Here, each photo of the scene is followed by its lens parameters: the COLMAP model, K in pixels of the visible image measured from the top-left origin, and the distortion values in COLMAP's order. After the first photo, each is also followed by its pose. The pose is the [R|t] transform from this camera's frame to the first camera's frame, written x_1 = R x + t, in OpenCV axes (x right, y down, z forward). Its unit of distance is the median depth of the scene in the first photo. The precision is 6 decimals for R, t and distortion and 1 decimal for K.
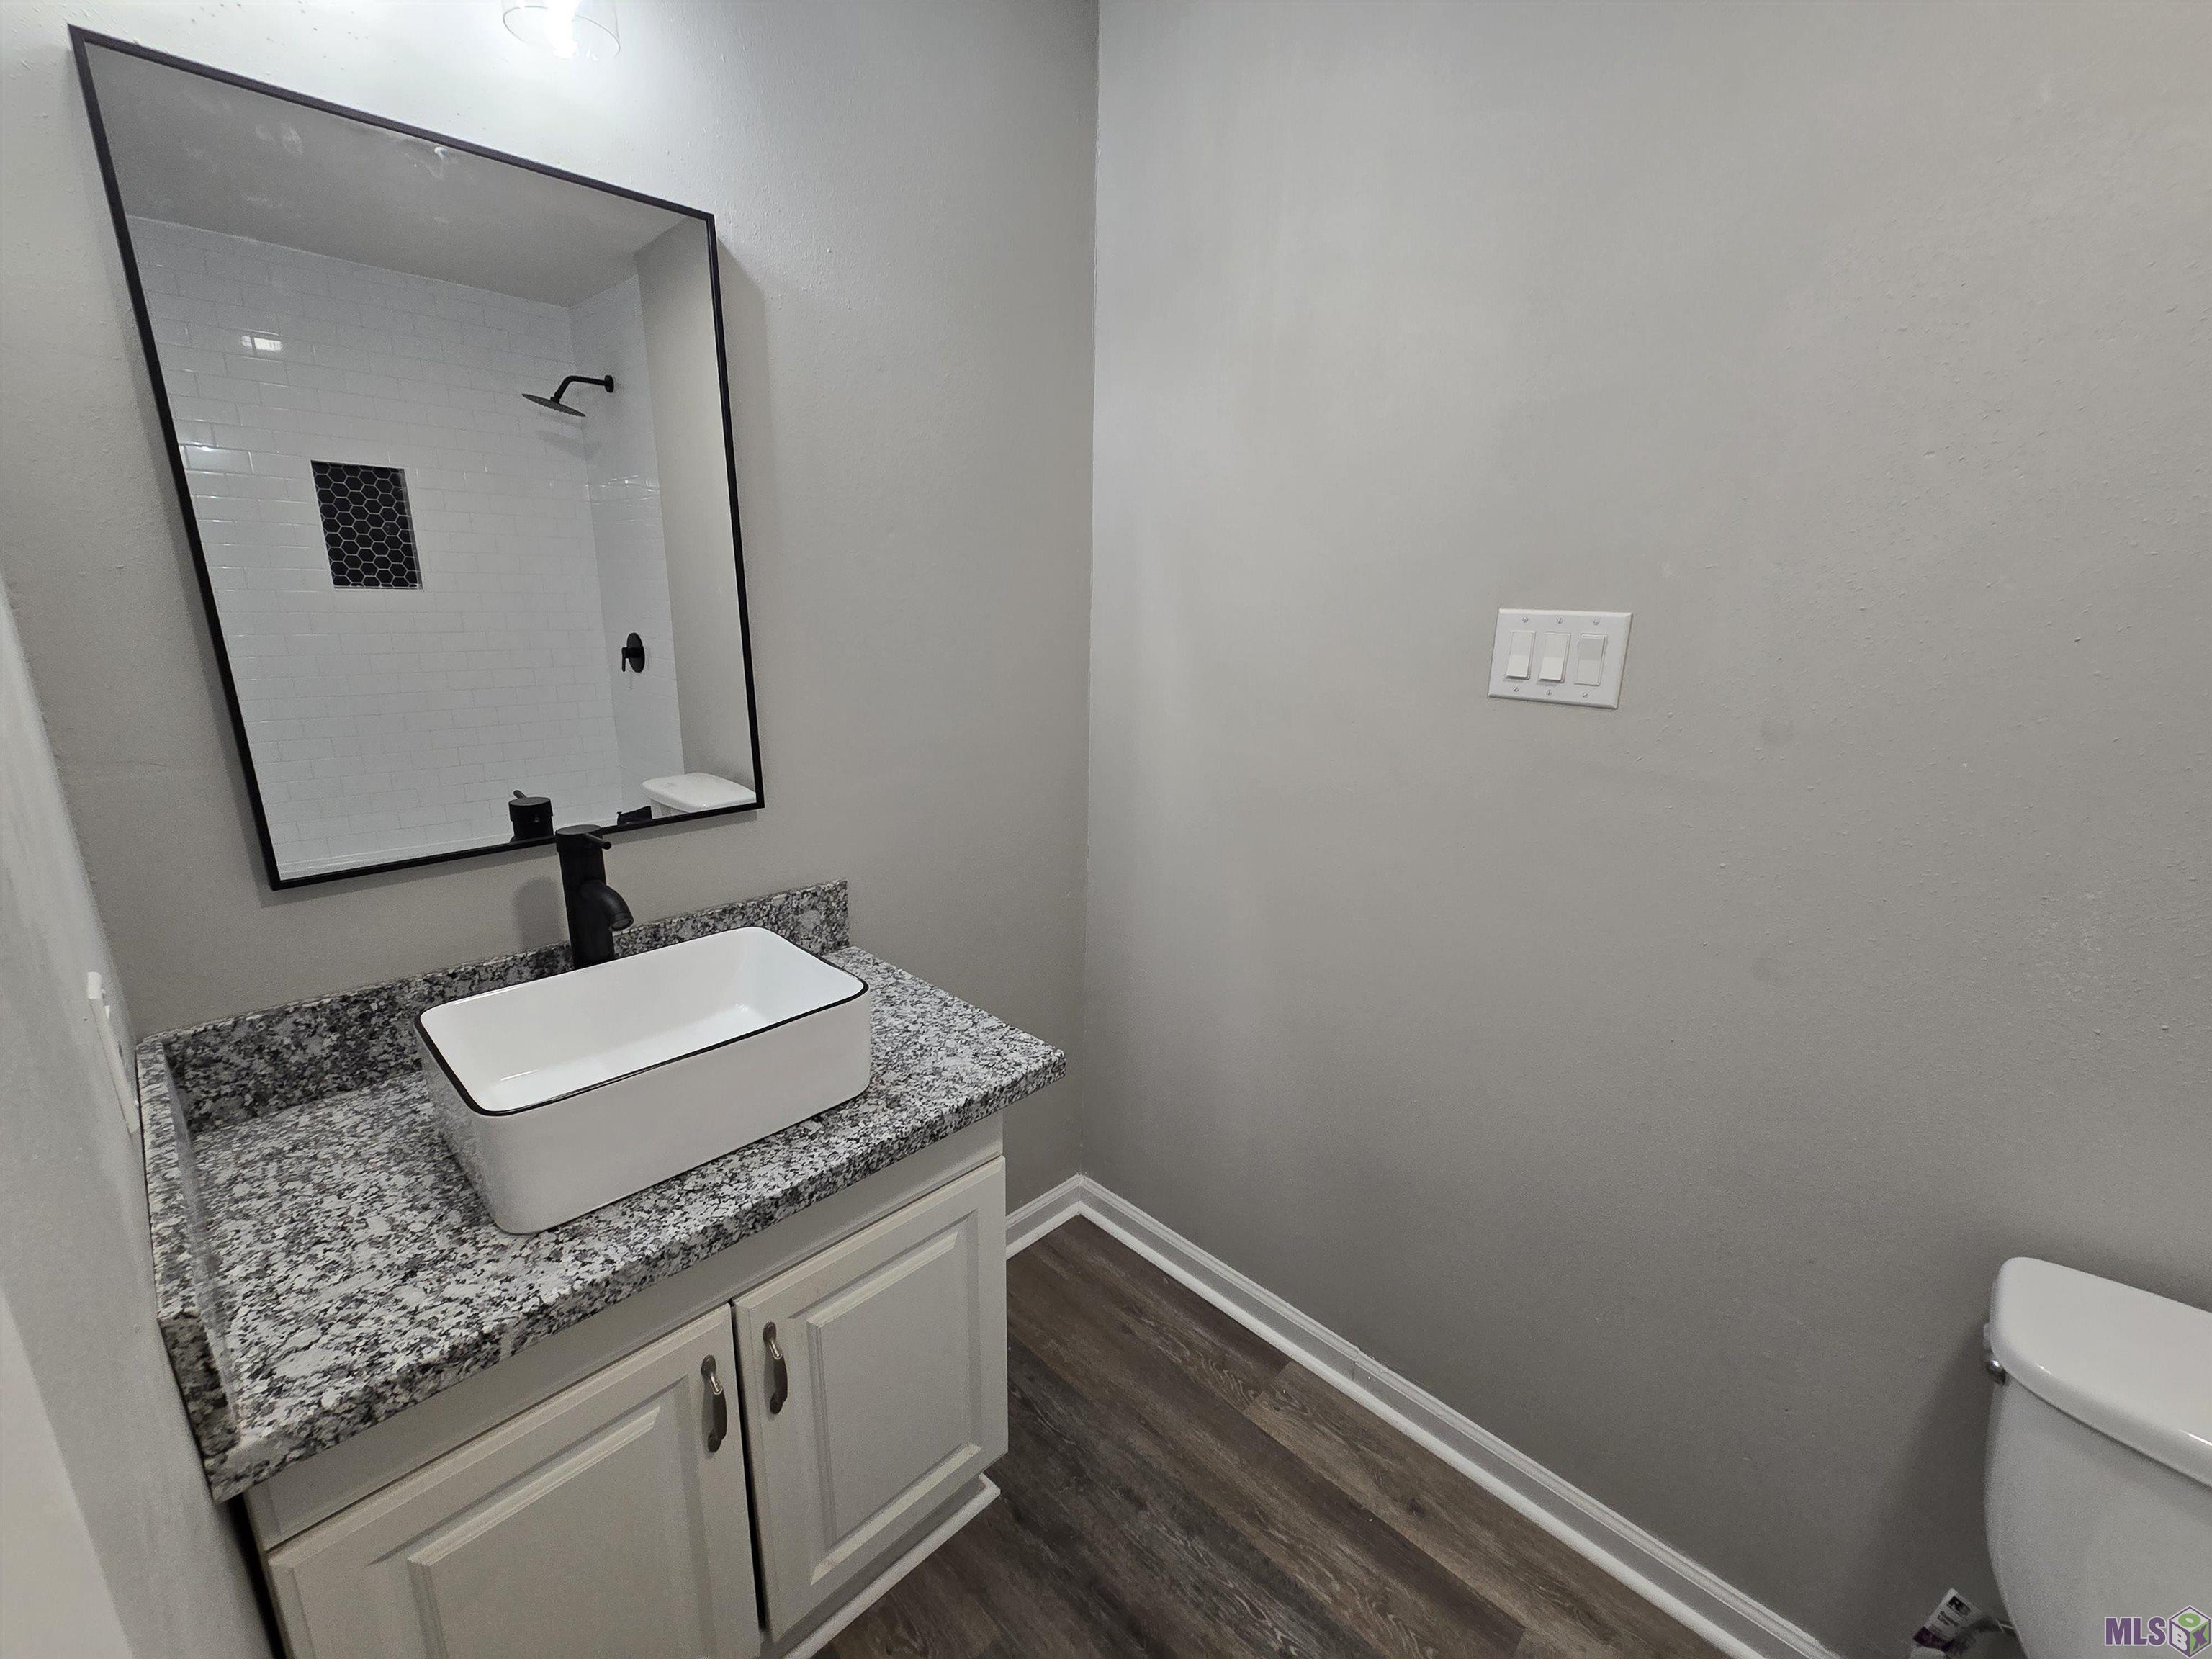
lens RADIAL K [[898.2, 0, 1117.4], [0, 898.2, 834.5], [0, 0, 1]] dist [-0.001842, 0.002429]
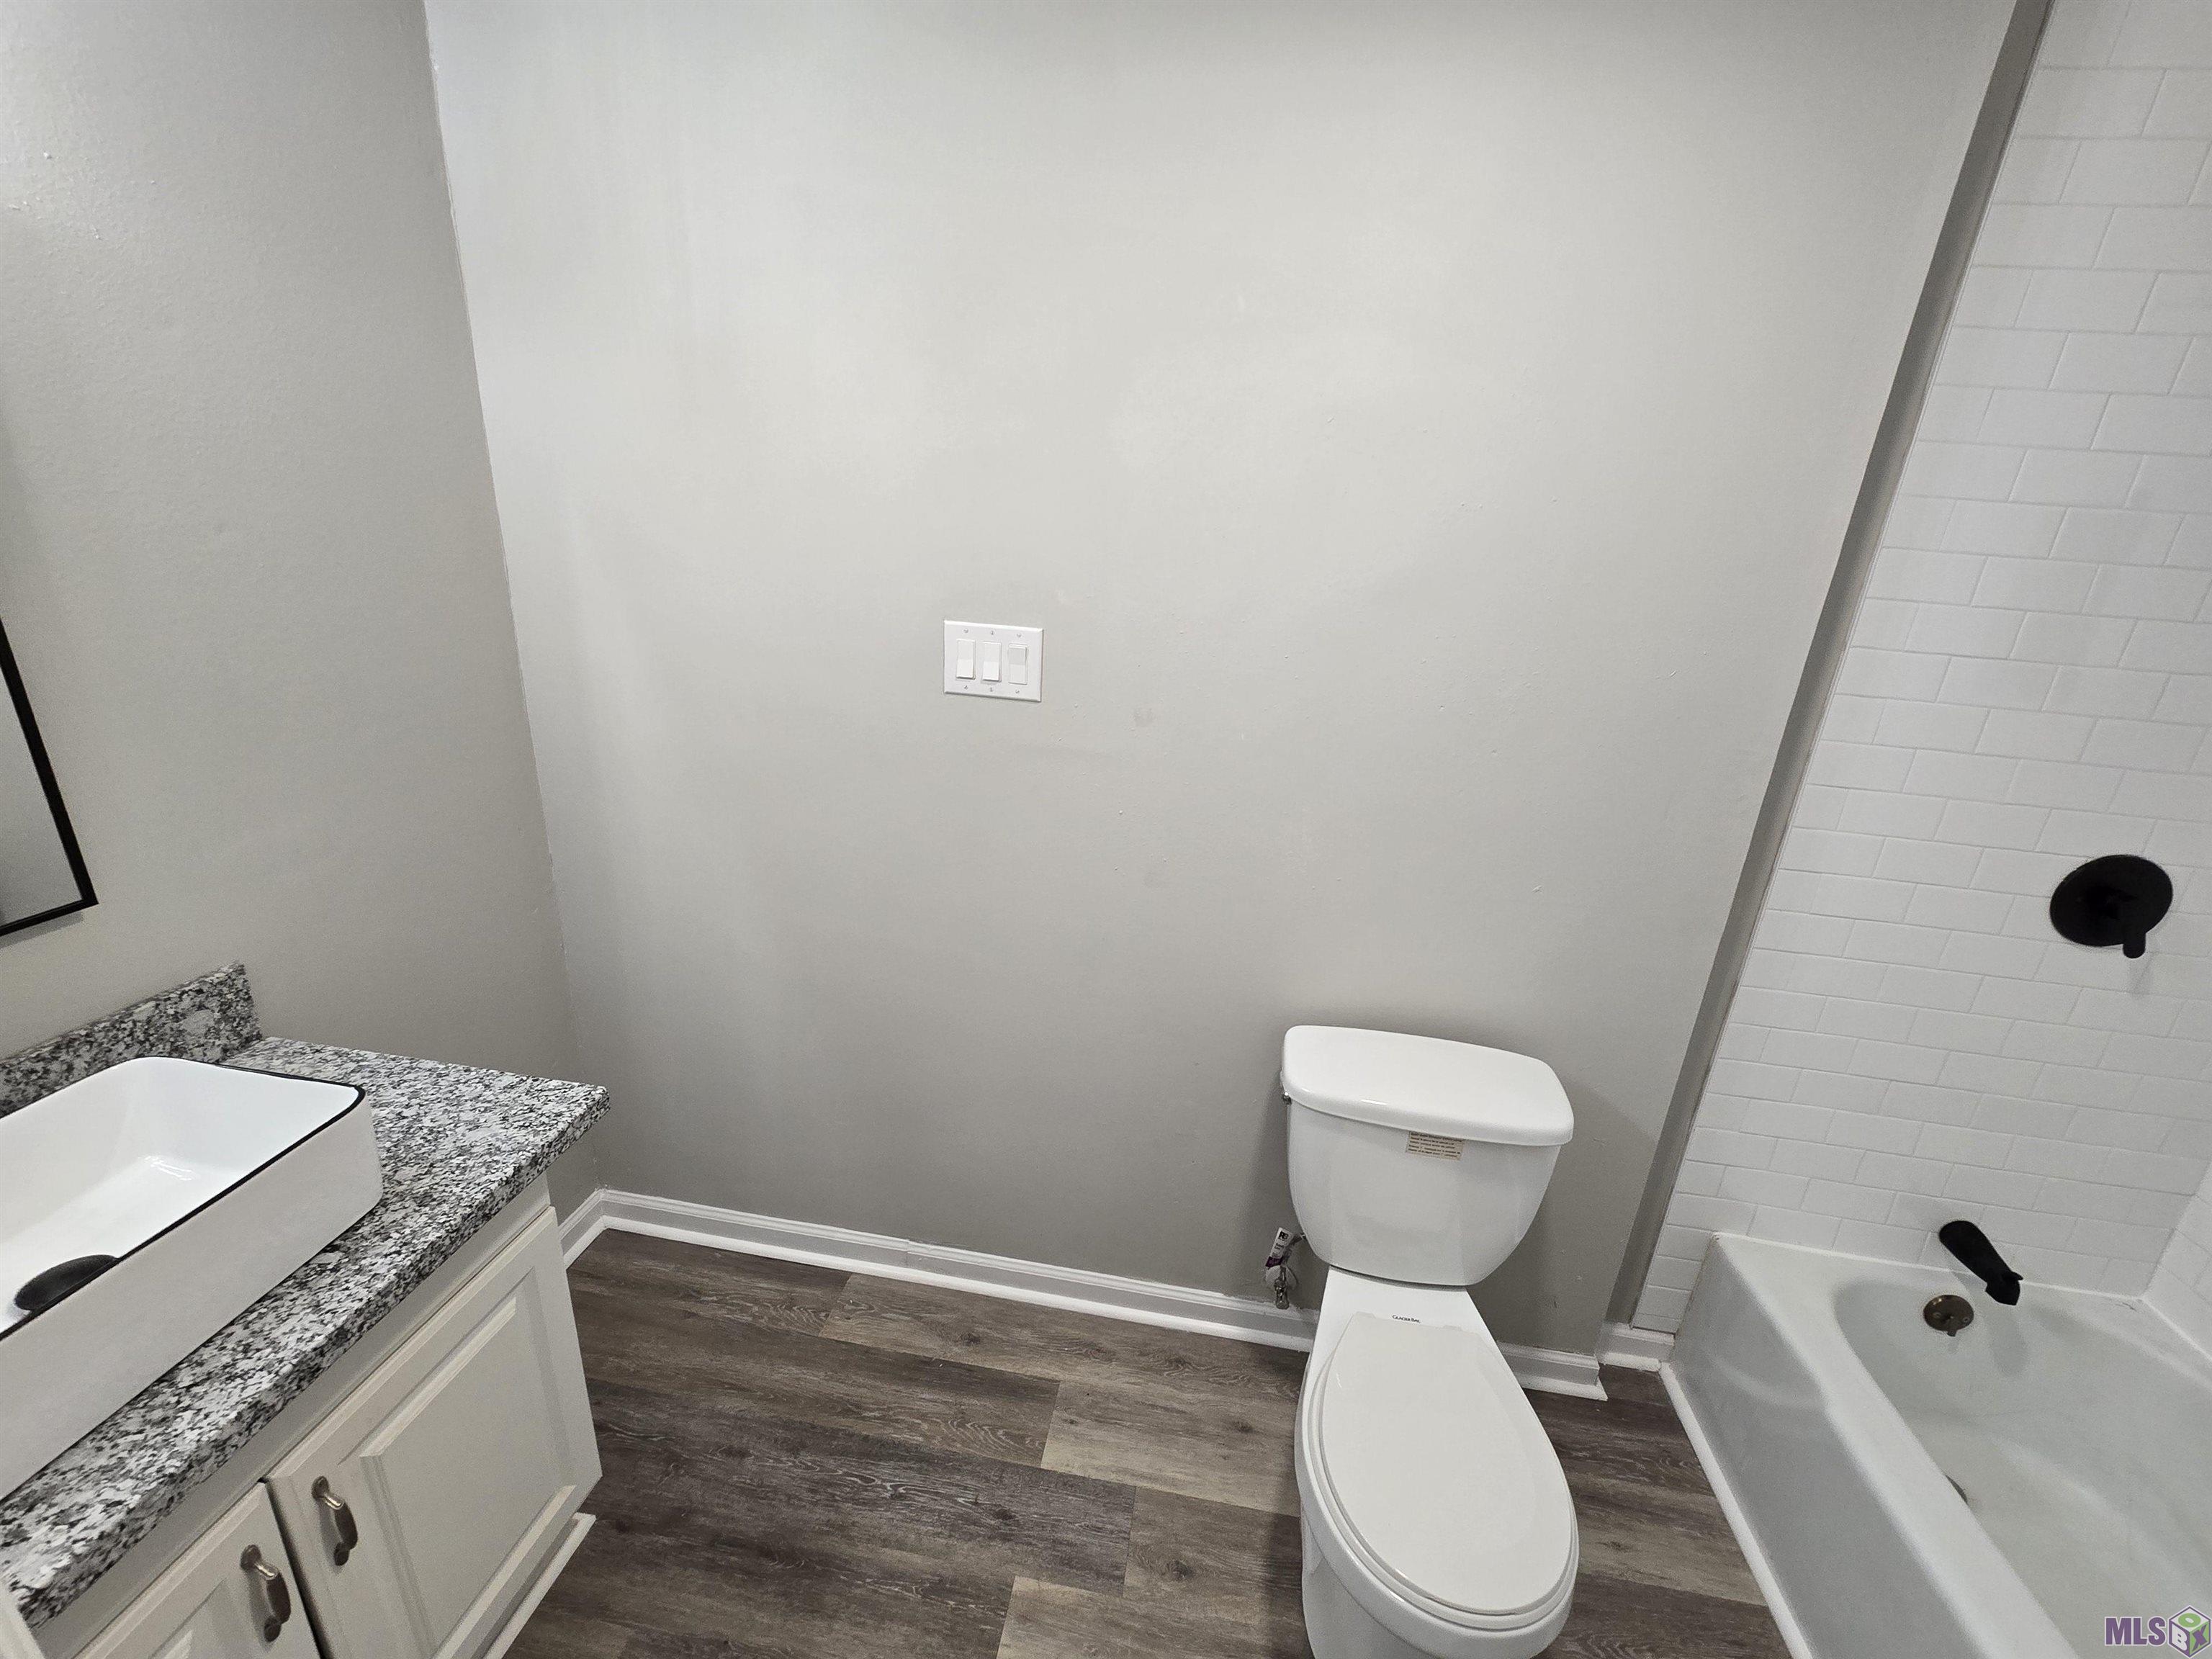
lens RADIAL K [[896.1, 0, 1112.0], [0, 896.1, 834.5], [0, 0, 1]] dist [-0.012851, 0.004587]
pose [[0.822423, -0.161378, 0.545507, -0.086057], [0.108279, 0.985796, 0.128384, -0.096946], [-0.558476, -0.046519, 0.828215, -0.124091]]
